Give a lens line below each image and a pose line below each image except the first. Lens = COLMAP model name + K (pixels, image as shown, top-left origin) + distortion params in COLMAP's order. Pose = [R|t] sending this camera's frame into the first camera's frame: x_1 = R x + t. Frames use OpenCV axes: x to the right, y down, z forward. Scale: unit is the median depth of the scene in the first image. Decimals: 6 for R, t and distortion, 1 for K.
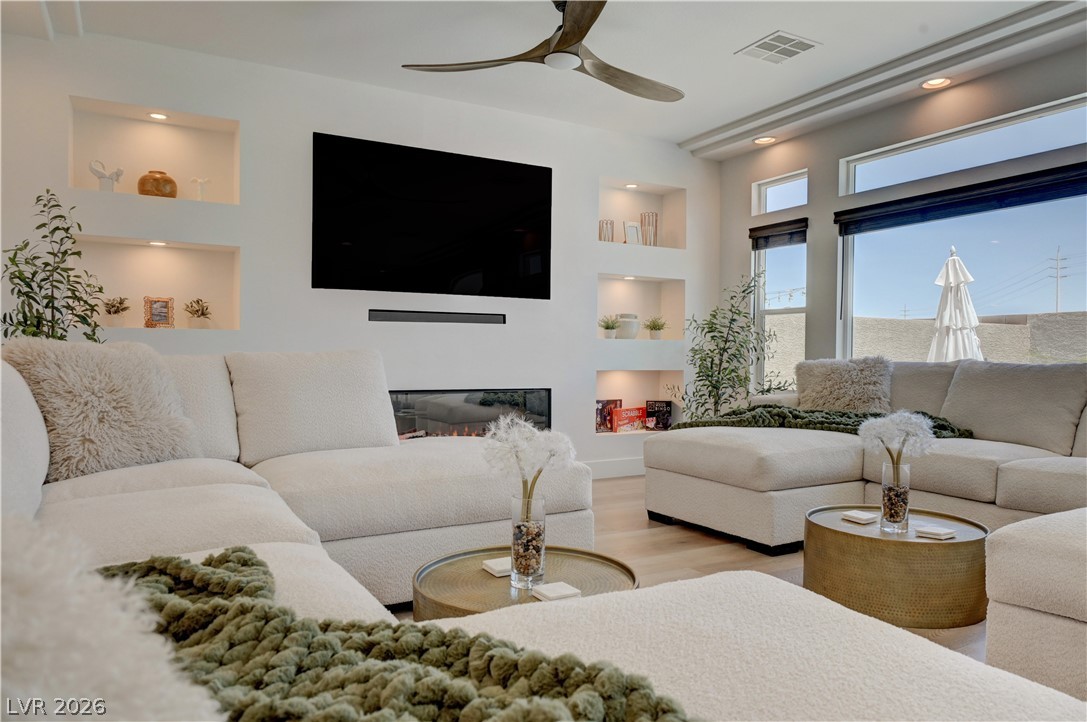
lens RADIAL K [[726.2, 0, 547.7], [0, 726.2, 367.8], [0, 0, 1]] dist [-0.008145, -0.006910]
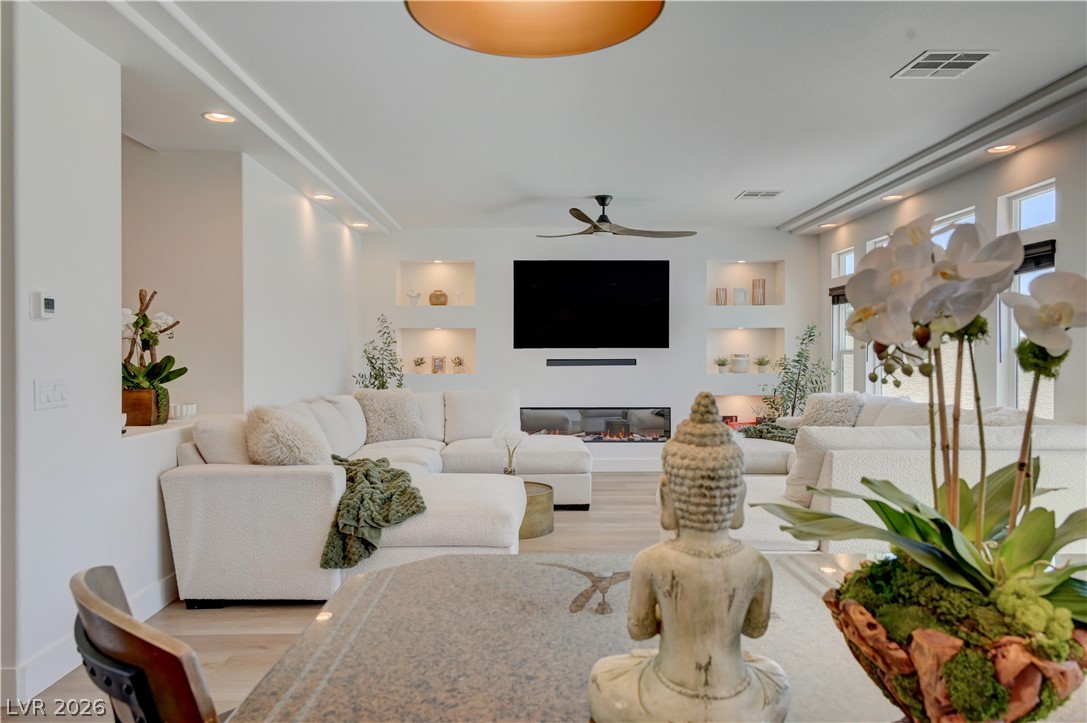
lens RADIAL K [[752.7, 0, 549.9], [0, 752.7, 359.9], [0, 0, 1]] dist [0.050555, -0.000272]
pose [[0.884023, -0.006612, -0.467396, 0.537778], [0.000484, 0.999912, -0.013229, -0.051479], [0.467442, 0.011469, 0.883949, -0.510035]]
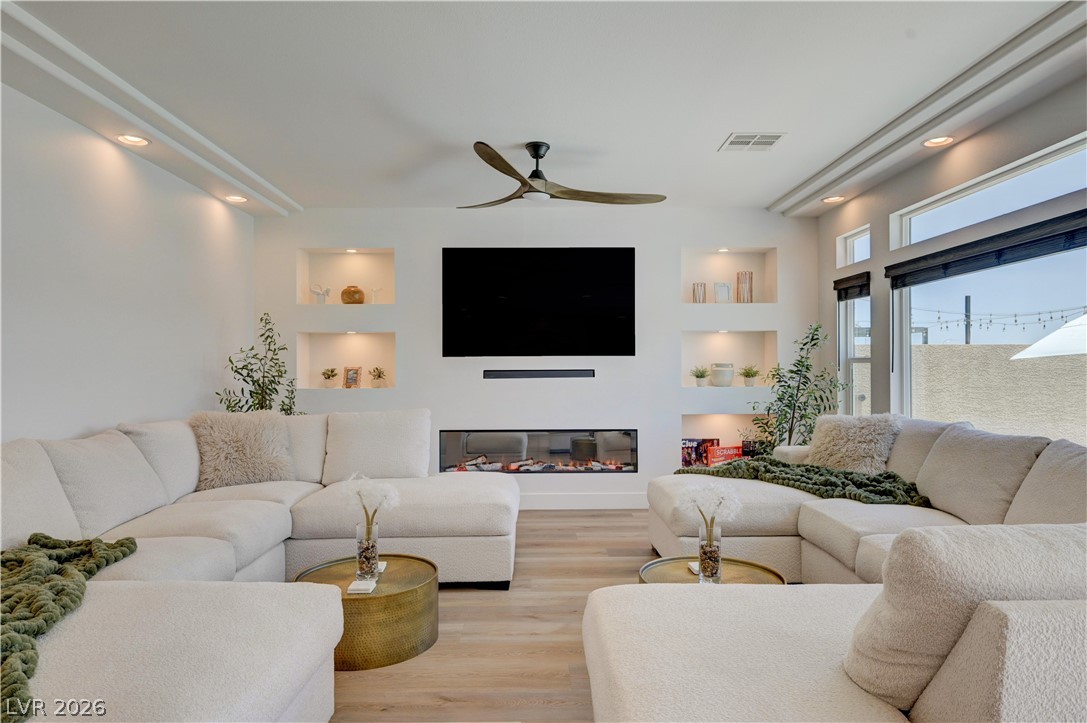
lens RADIAL K [[657.6, 0, 542.7], [0, 657.6, 366.1], [0, 0, 1]] dist [0.000451, 0.001388]
pose [[0.880538, -0.012818, -0.473803, 0.406139], [0.002896, 0.999761, -0.021665, -0.056475], [0.473968, 0.017704, 0.880364, -0.038696]]
